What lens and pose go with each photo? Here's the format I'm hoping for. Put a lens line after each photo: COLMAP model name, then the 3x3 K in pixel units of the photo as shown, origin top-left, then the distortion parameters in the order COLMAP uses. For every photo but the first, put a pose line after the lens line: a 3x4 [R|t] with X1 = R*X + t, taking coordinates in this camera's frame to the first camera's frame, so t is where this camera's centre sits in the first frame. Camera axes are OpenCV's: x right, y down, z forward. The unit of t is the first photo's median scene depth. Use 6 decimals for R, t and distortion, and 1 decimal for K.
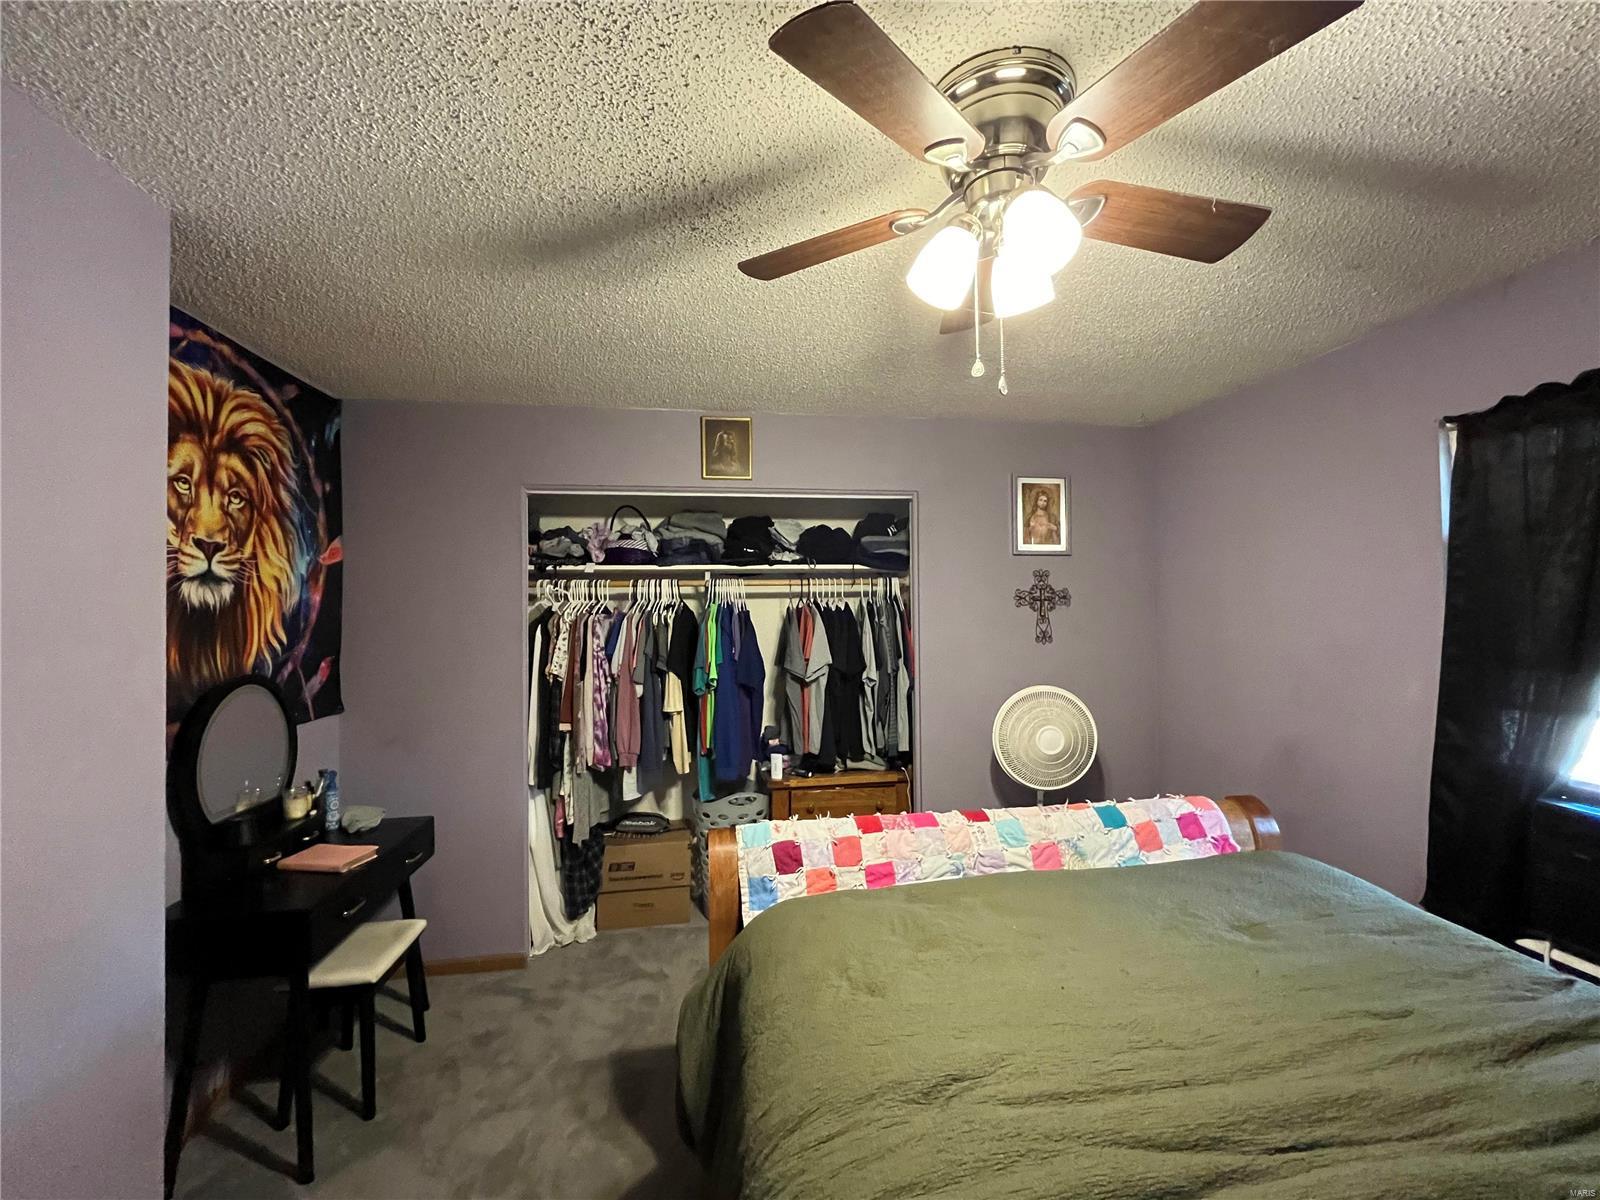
lens RADIAL K [[650.9, 0, 804.5], [0, 650.9, 599.6], [0, 0, 1]] dist [-0.001976, -0.000047]
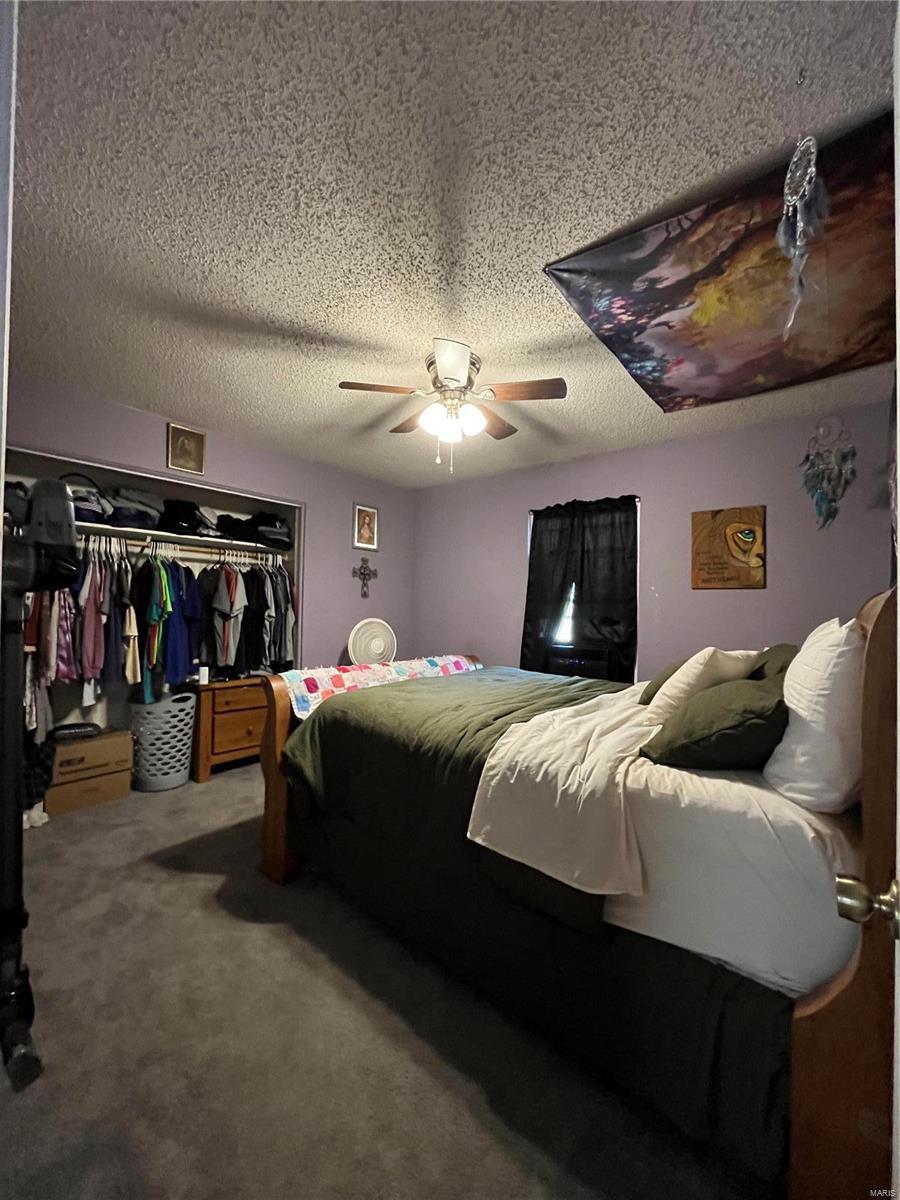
lens RADIAL K [[488.2, 0, 450.0], [0, 488.2, 600.0], [0, 0, 1]] dist [-0.001976, -0.000047]
pose [[0.741365, 0.038549, 0.669994, -0.374138], [-0.038527, 0.999147, -0.014856, 0.084274], [-0.669995, -0.014799, 0.742218, -0.172626]]
